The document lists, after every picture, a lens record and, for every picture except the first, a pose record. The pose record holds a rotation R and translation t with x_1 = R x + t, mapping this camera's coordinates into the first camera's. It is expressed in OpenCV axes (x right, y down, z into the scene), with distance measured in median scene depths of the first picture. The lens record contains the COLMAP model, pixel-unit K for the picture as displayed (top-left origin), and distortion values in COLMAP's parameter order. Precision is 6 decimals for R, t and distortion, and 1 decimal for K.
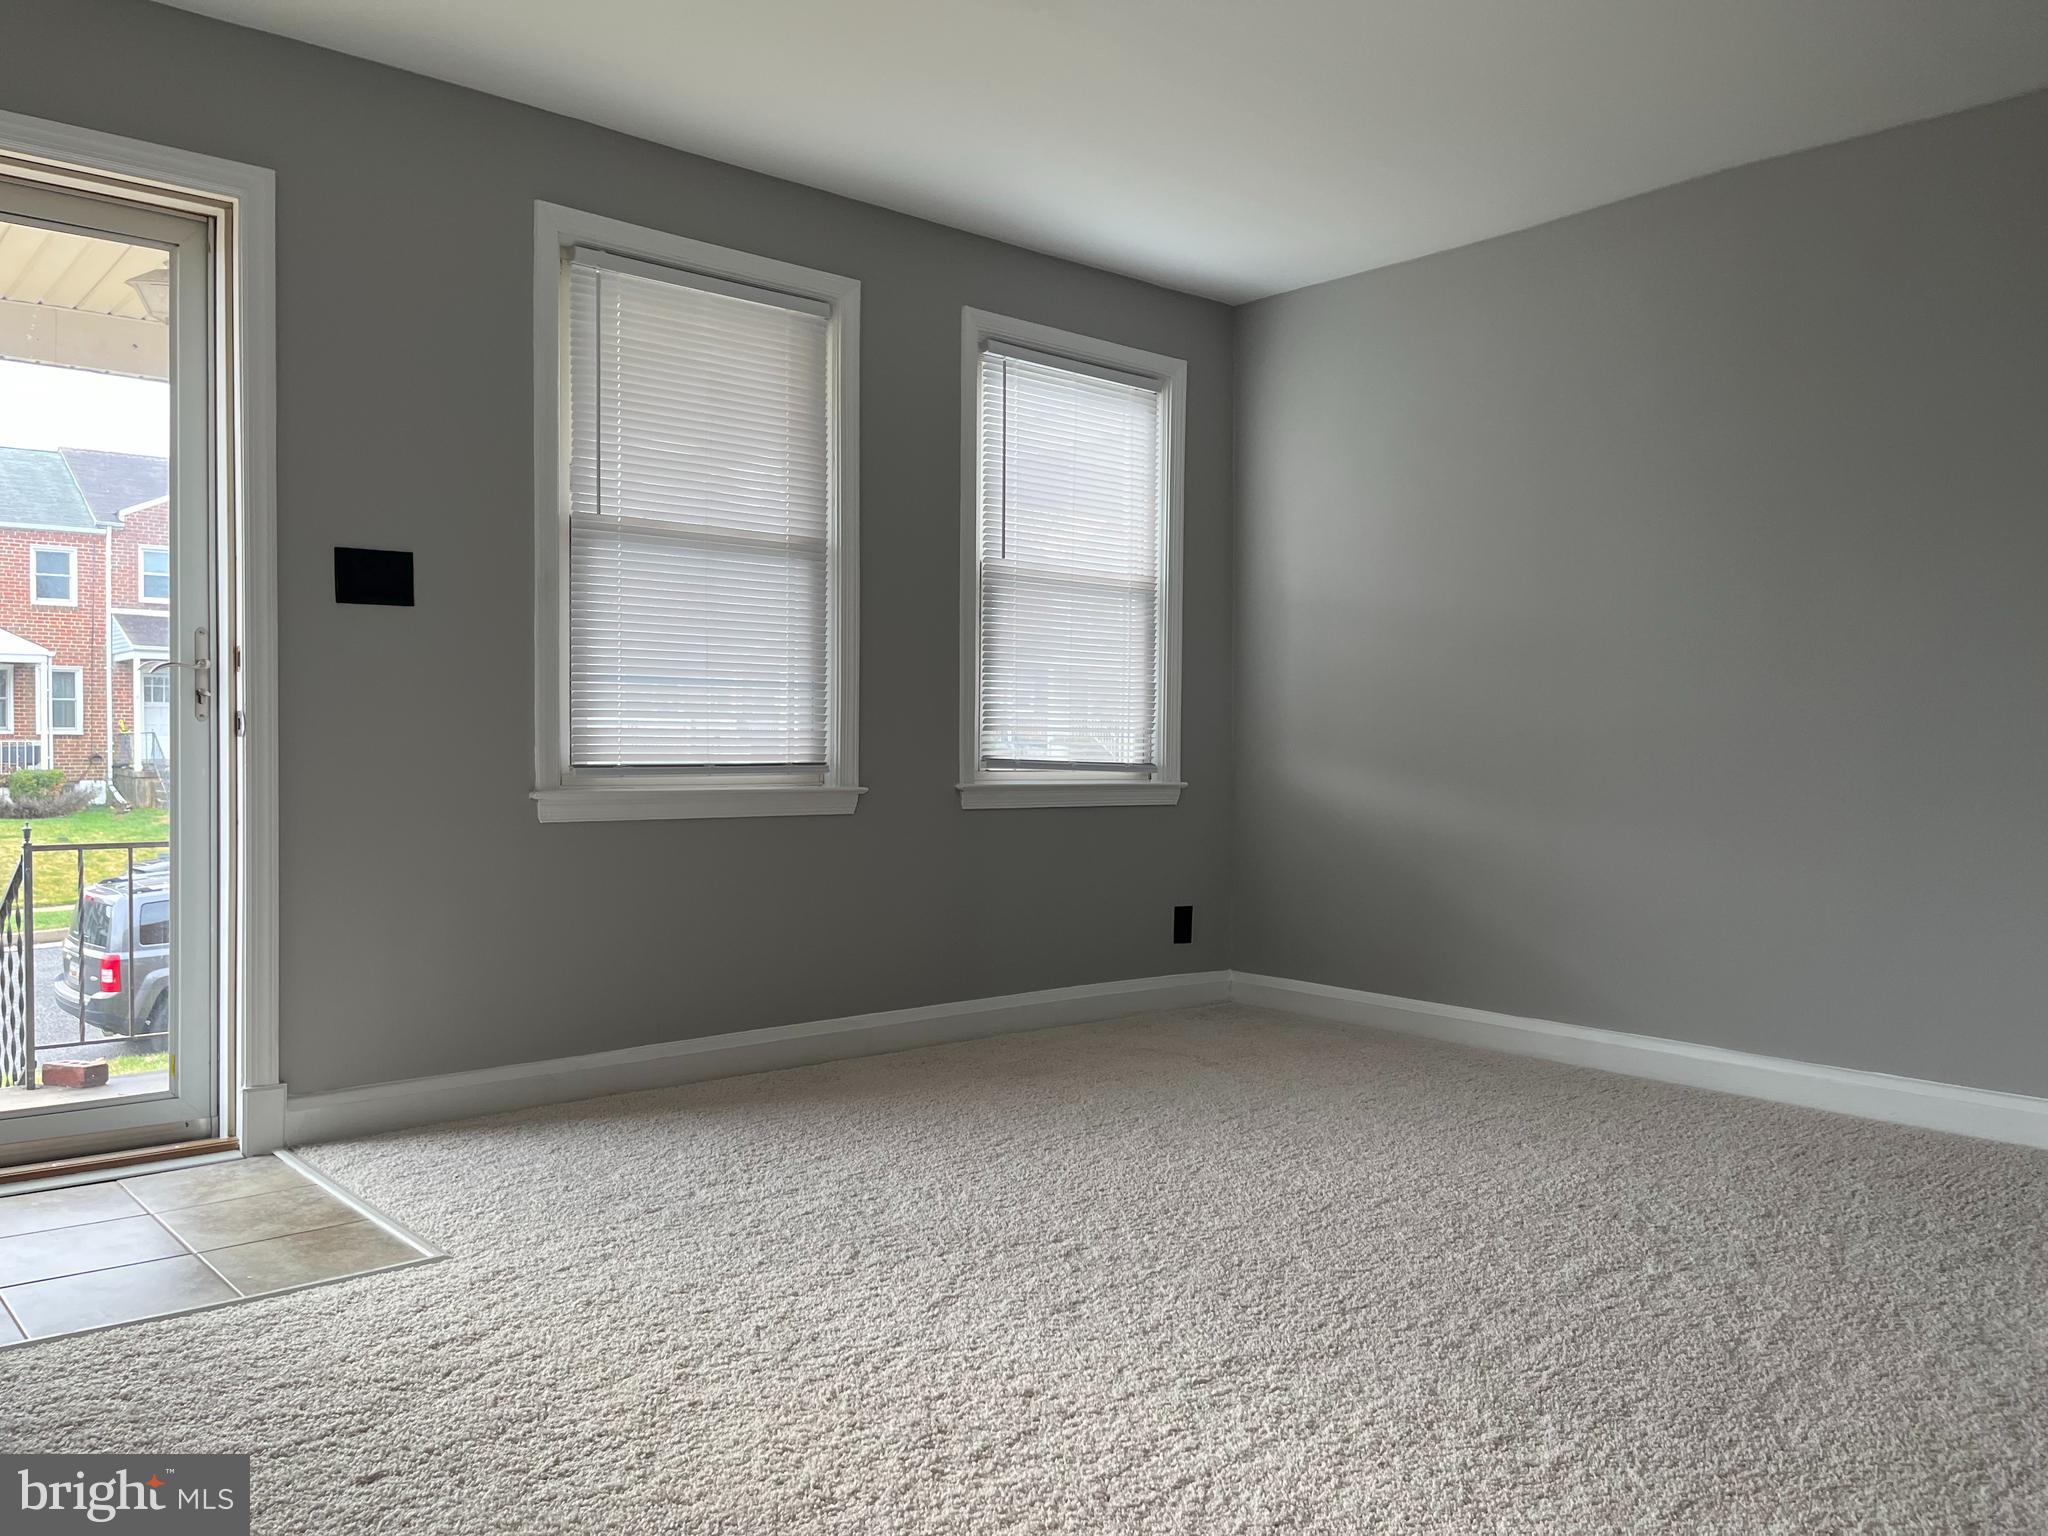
lens RADIAL K [[1557.9, 0, 1019.6], [0, 1557.9, 772.8], [0, 0, 1]] dist [0.054158, -0.058024]
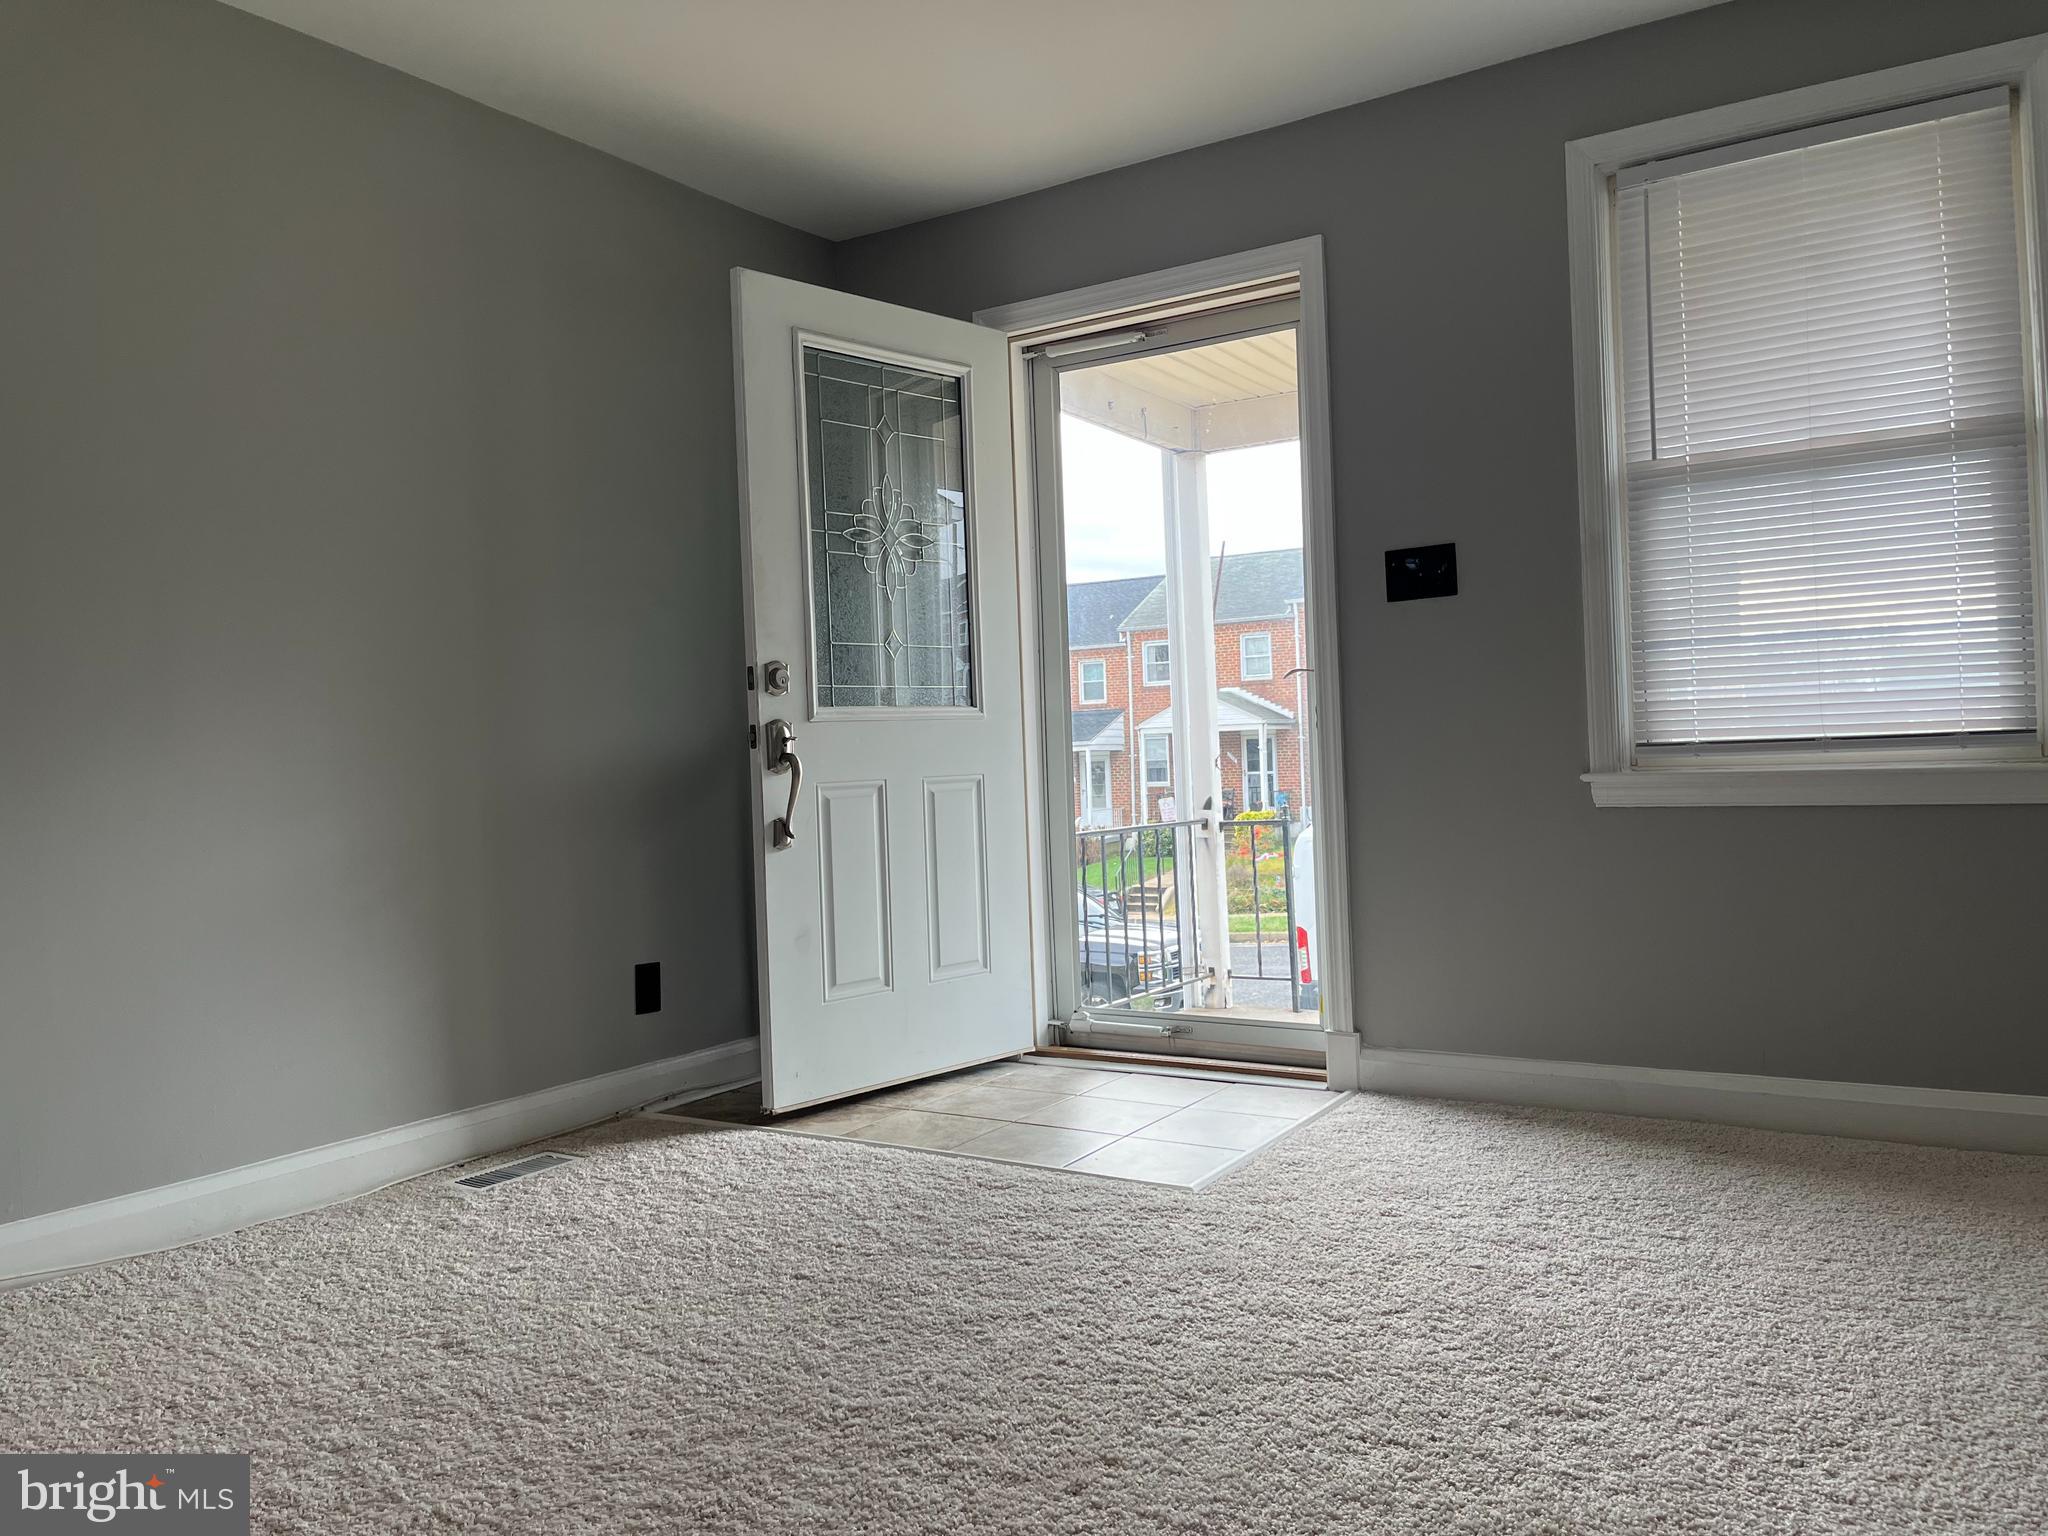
lens RADIAL K [[1551.5, 0, 1017.4], [0, 1551.5, 756.2], [0, 0, 1]] dist [0.049423, -0.004726]
pose [[0.277142, -0.013681, -0.960731, 0.488564], [0.020460, 0.999756, -0.008335, 0.002503], [0.960611, -0.017347, 0.277355, 0.410307]]
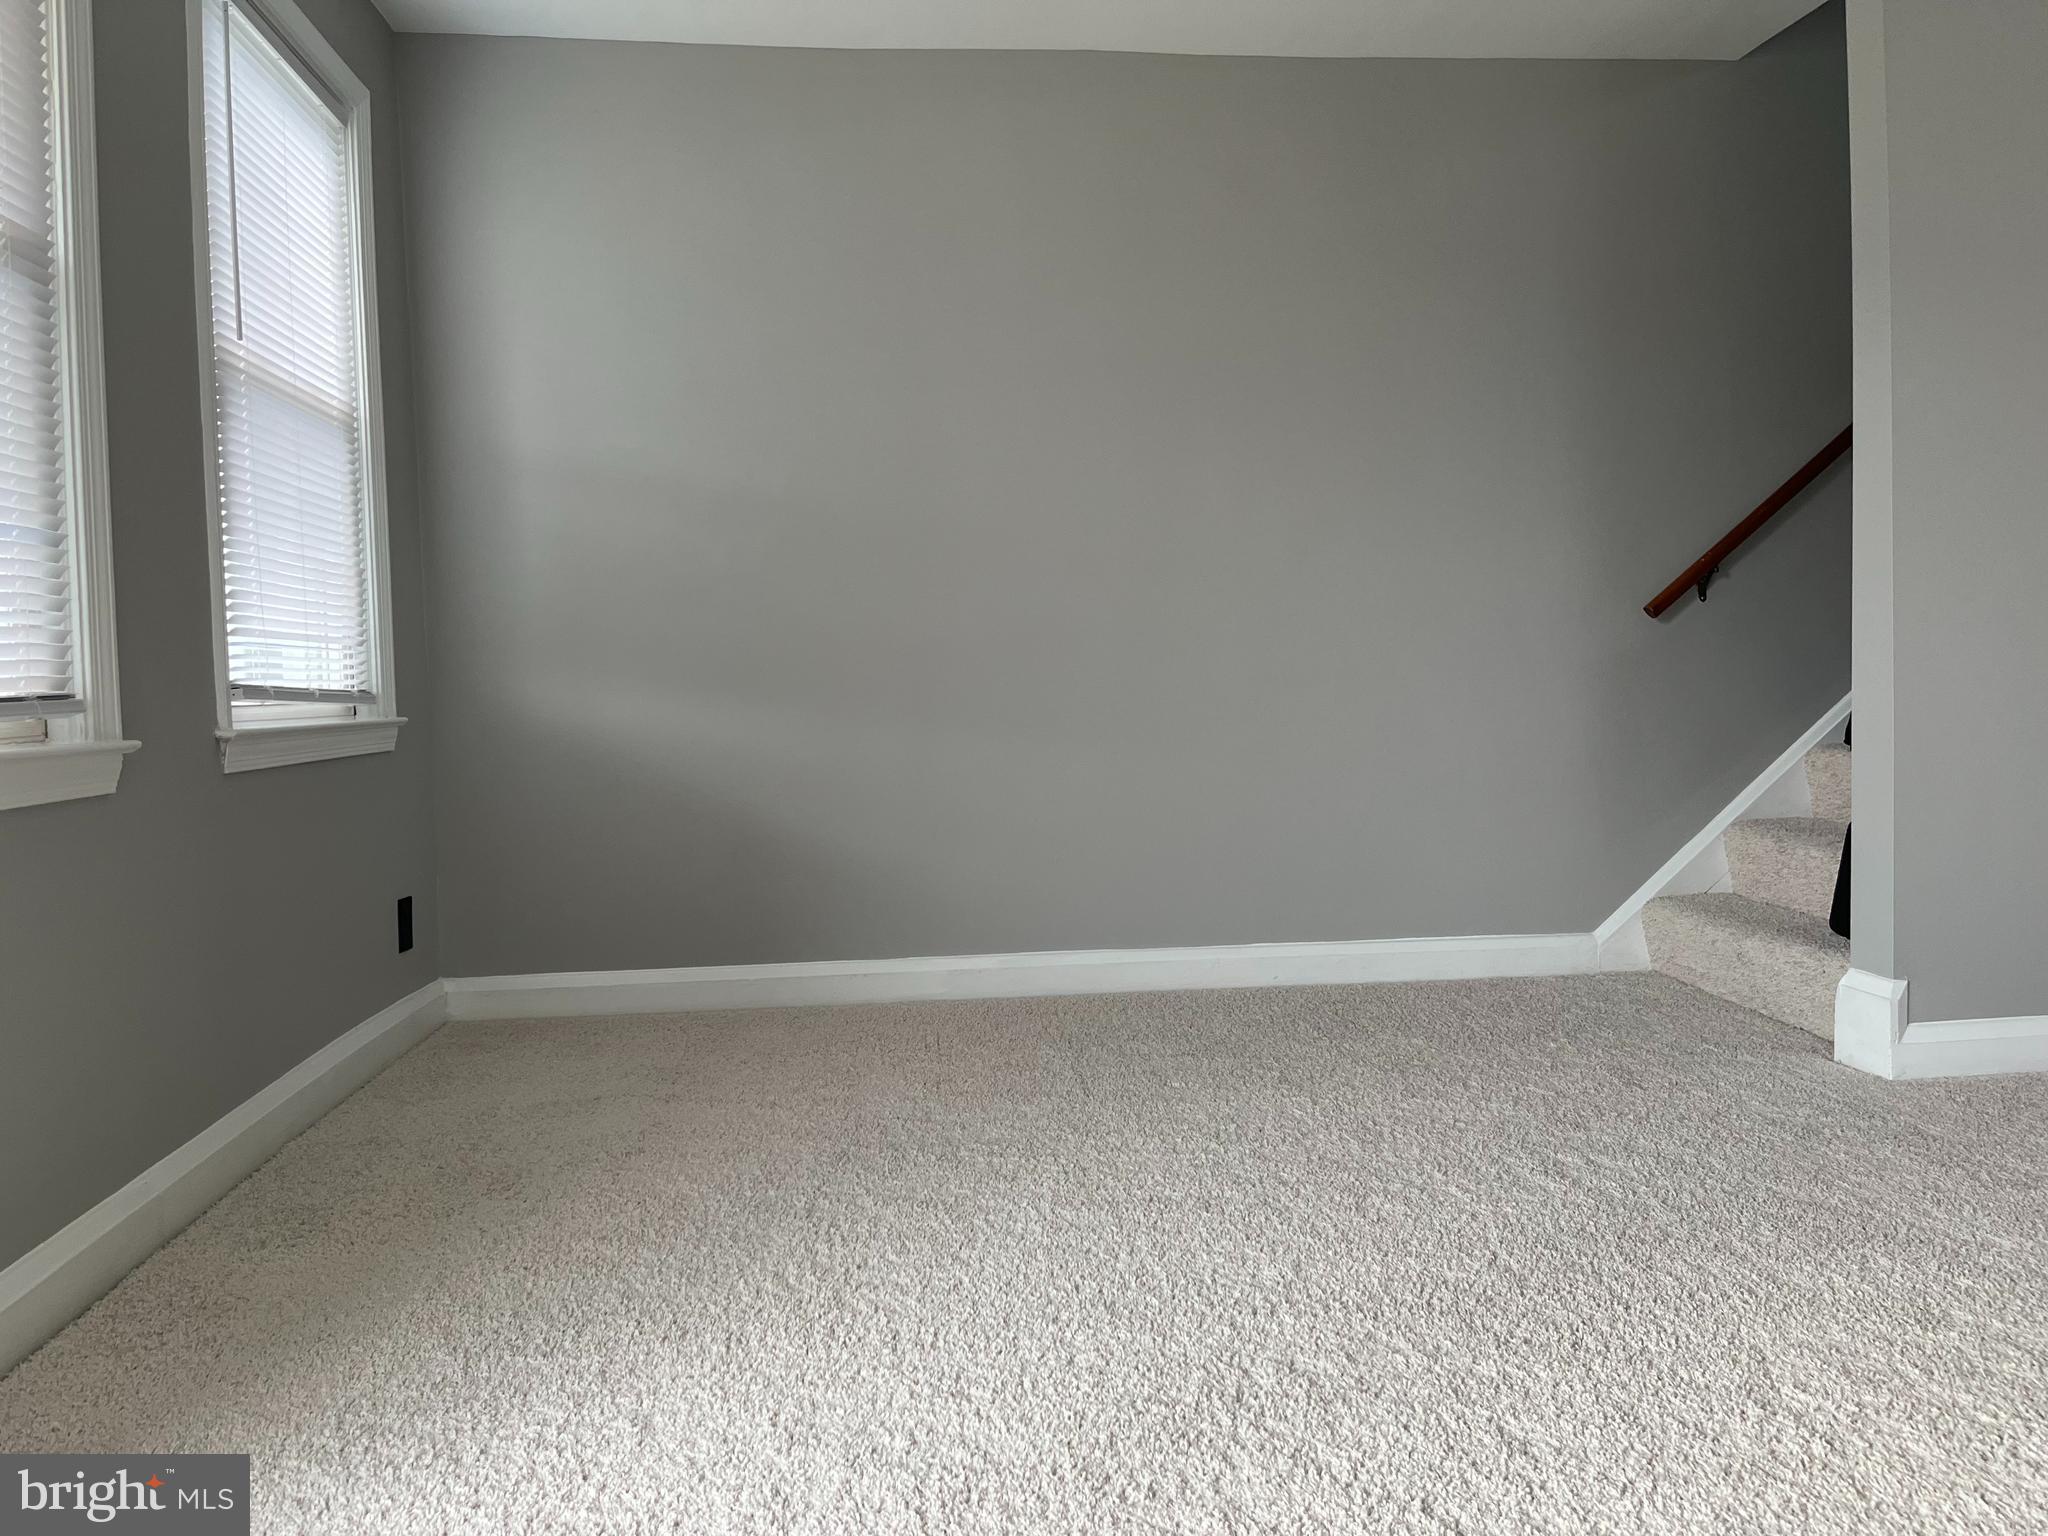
lens RADIAL K [[1557.9, 0, 1019.6], [0, 1557.9, 772.8], [0, 0, 1]] dist [0.054158, -0.058024]
pose [[0.575531, -0.077458, 0.814103, -0.410444], [0.048159, 0.996987, 0.060813, 0.002370], [-0.816361, 0.004207, 0.577527, 0.521336]]
